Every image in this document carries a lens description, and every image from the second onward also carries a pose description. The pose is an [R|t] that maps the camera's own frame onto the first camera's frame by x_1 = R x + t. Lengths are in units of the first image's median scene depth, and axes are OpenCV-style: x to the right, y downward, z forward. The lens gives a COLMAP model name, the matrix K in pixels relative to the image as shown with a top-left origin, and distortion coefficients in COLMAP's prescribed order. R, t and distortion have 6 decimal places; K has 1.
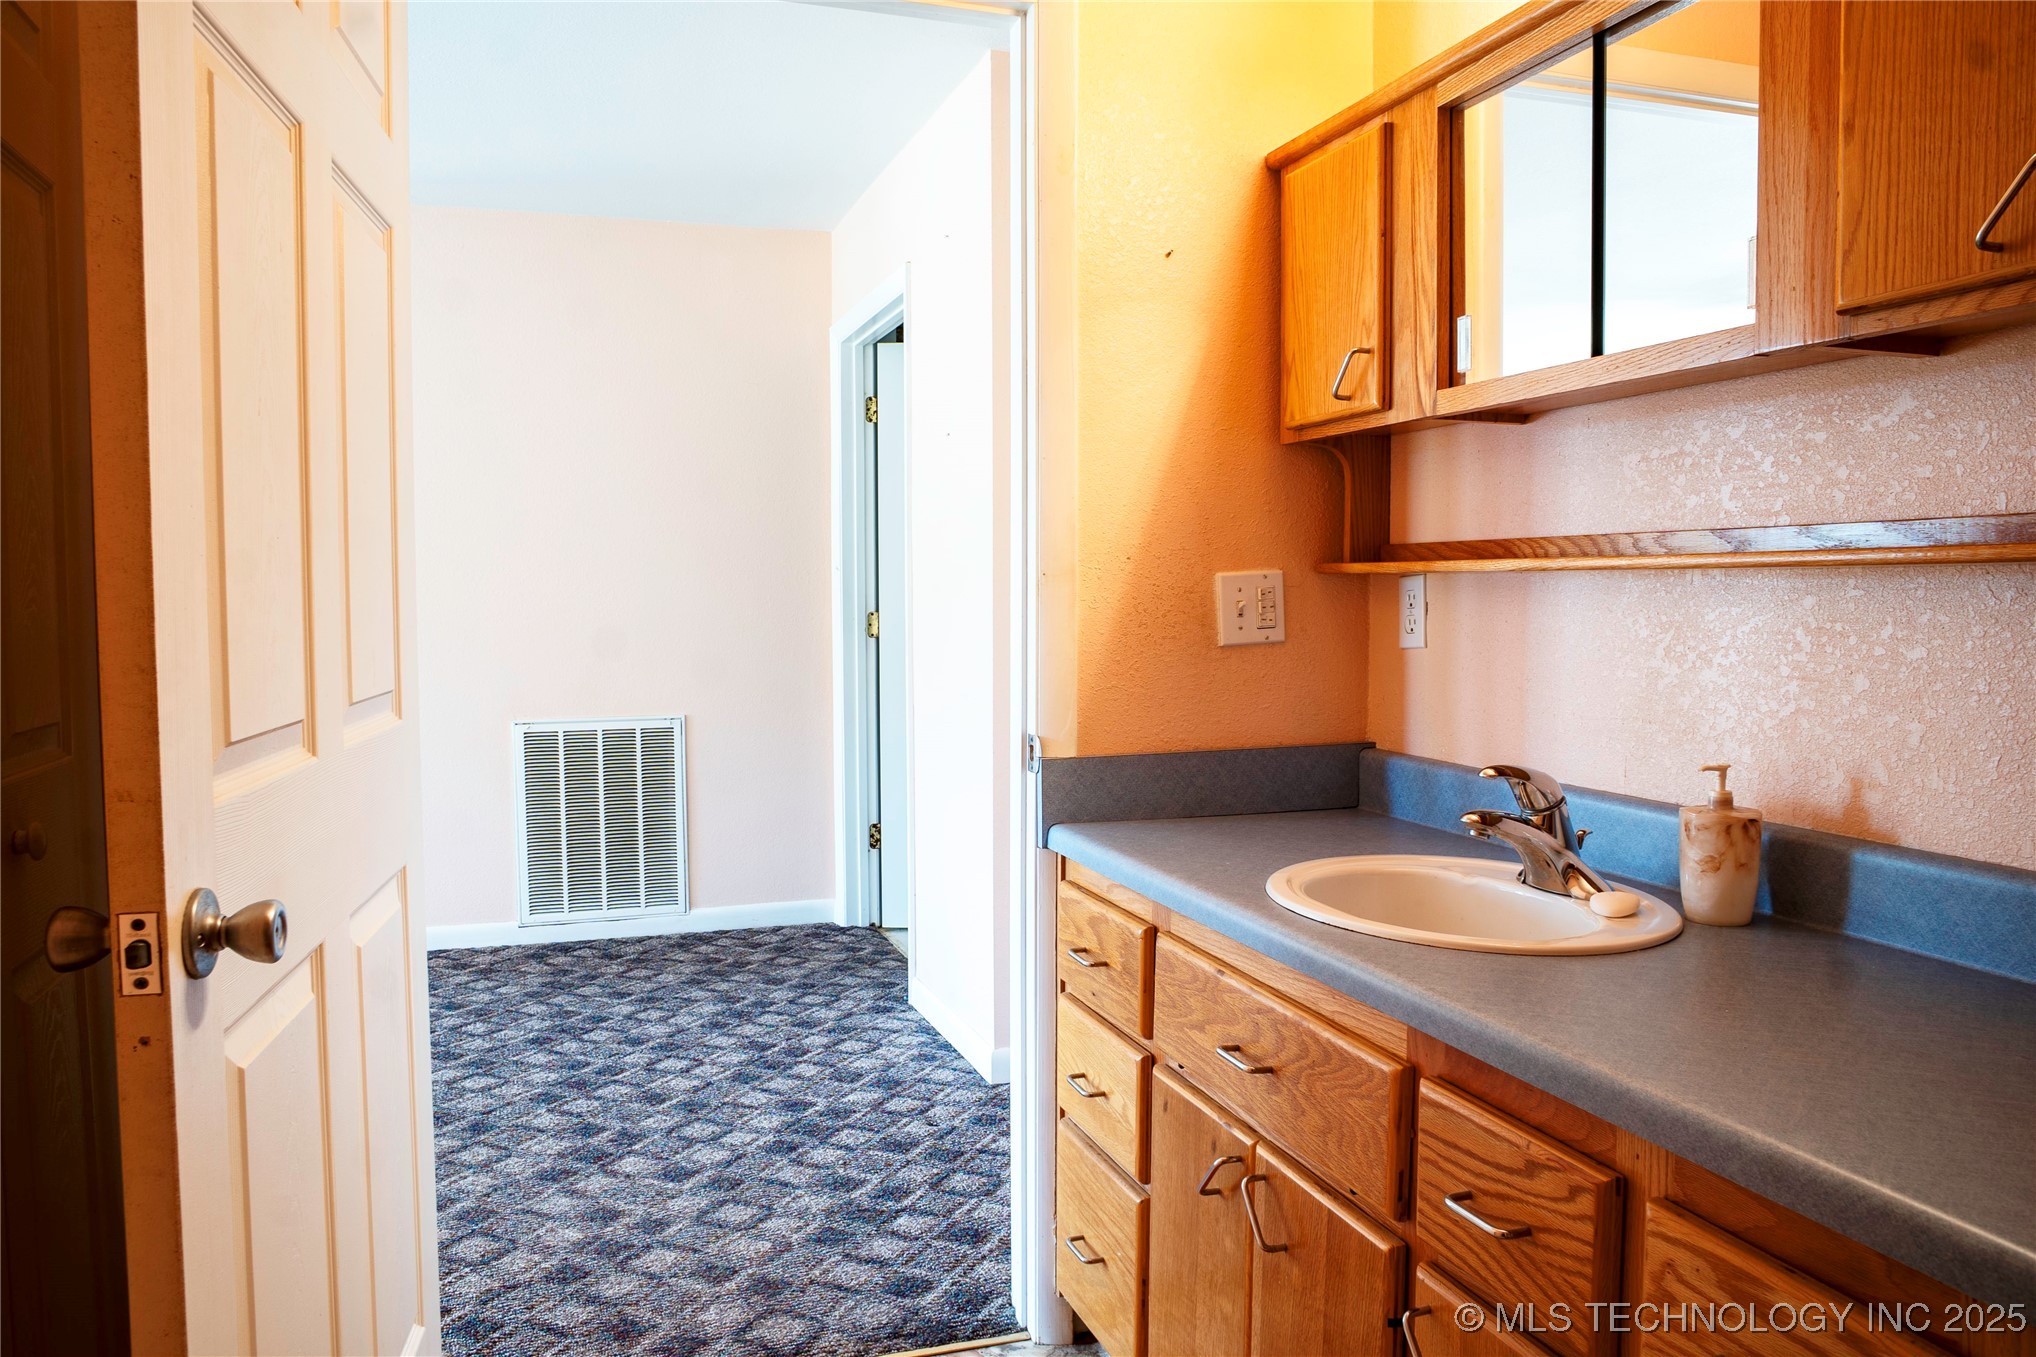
lens RADIAL K [[1430.8, 0, 1018.0], [0, 1430.8, 678.5], [0, 0, 1]] dist [-0.081584, 0.052536]
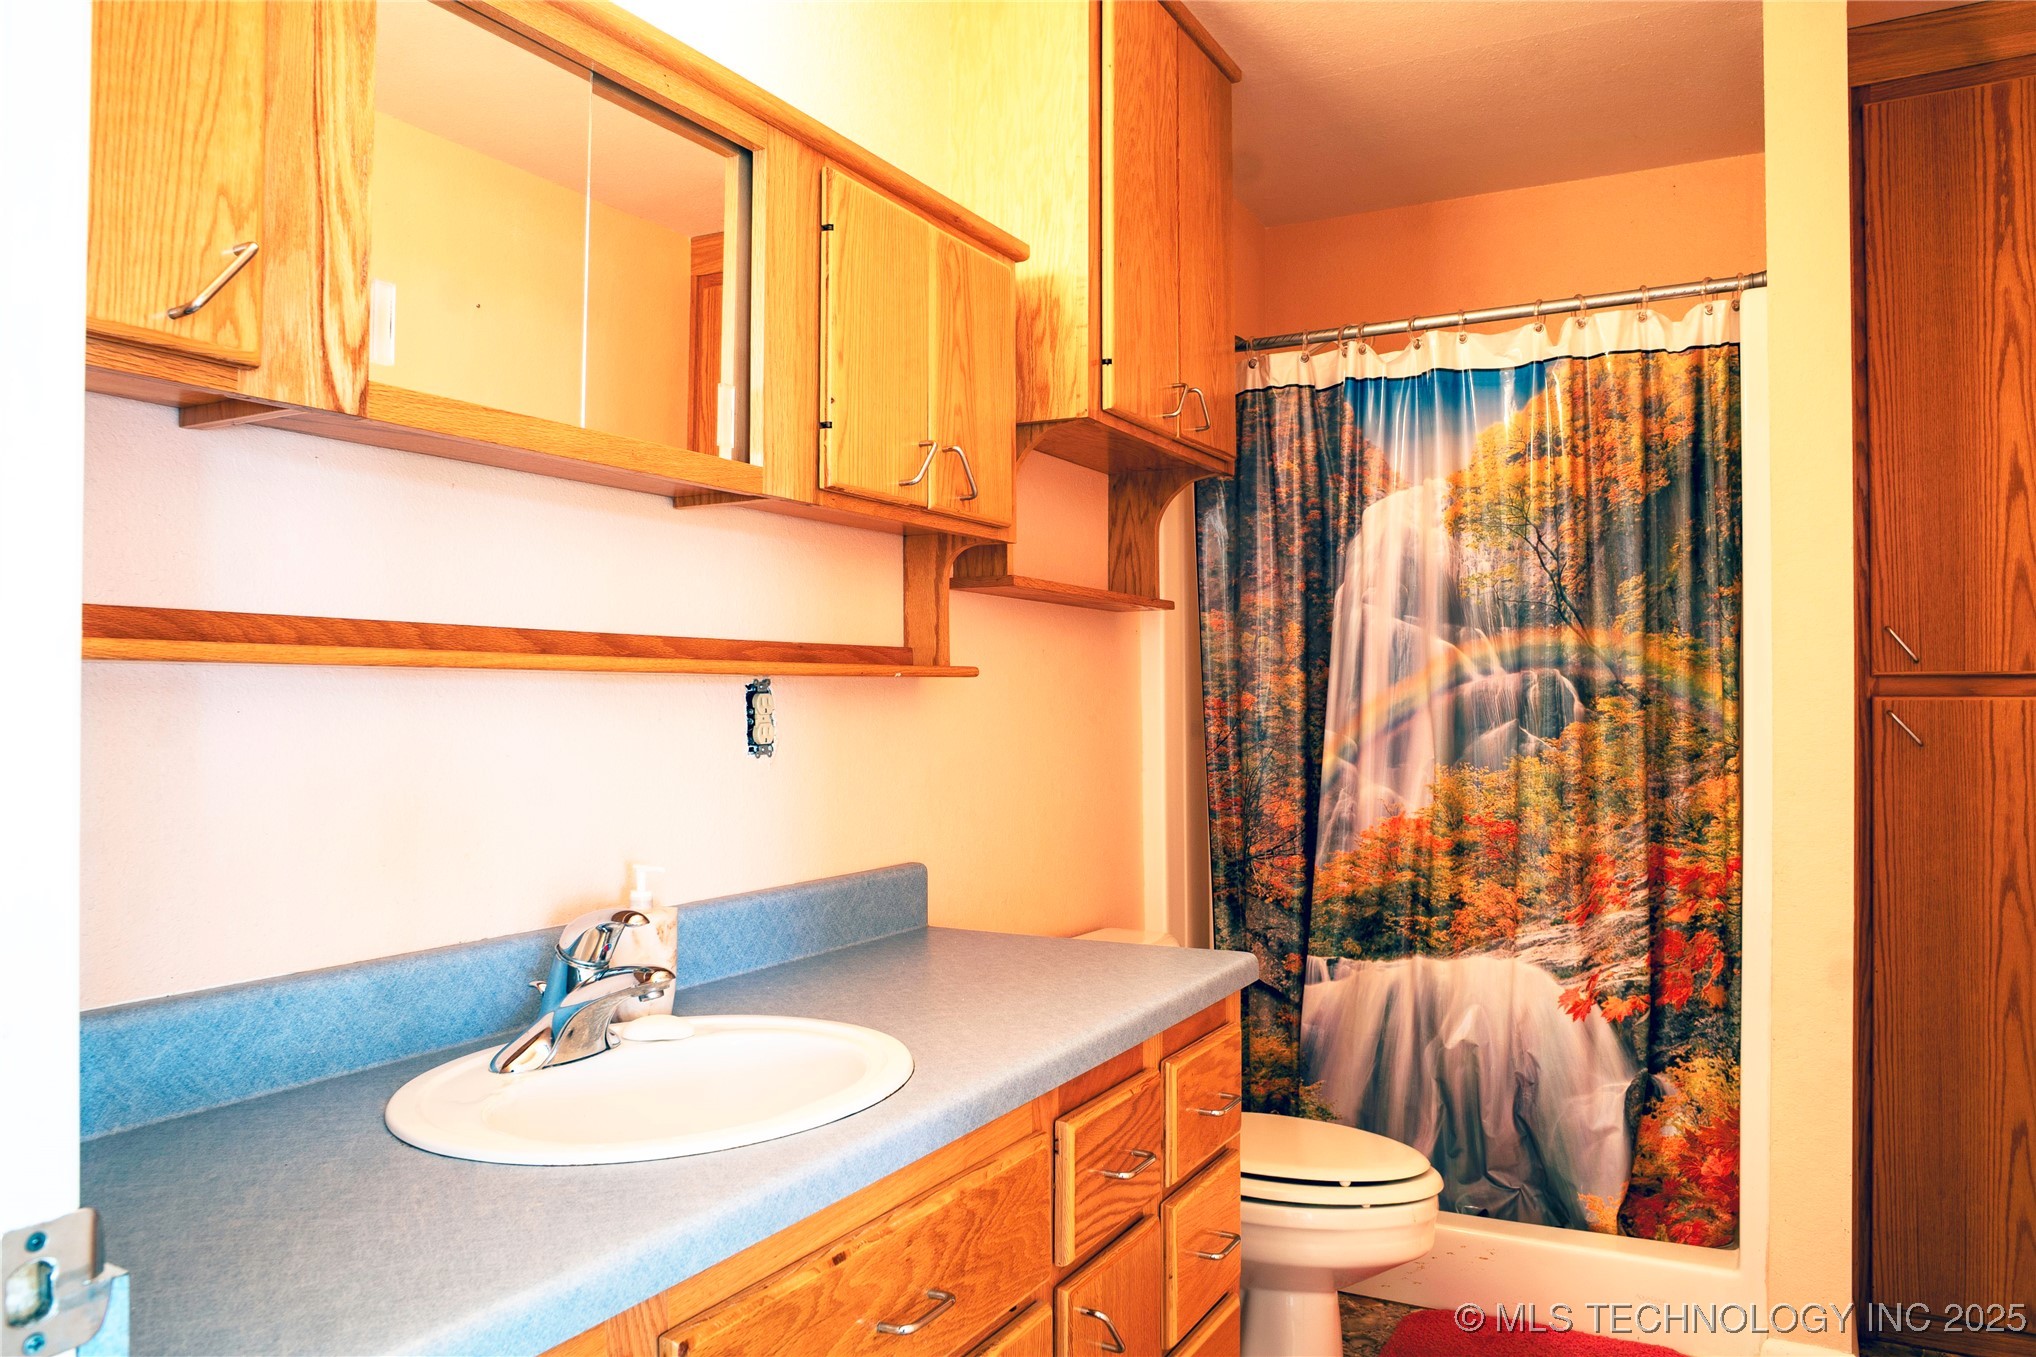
lens RADIAL K [[1430.8, 0, 1018.0], [0, 1430.8, 678.5], [0, 0, 1]] dist [-0.081584, 0.052536]
pose [[-0.665387, 0.010782, 0.746420, -0.379056], [0.041890, 0.998859, 0.022914, -0.072383], [-0.745322, 0.046514, -0.665080, 1.237713]]
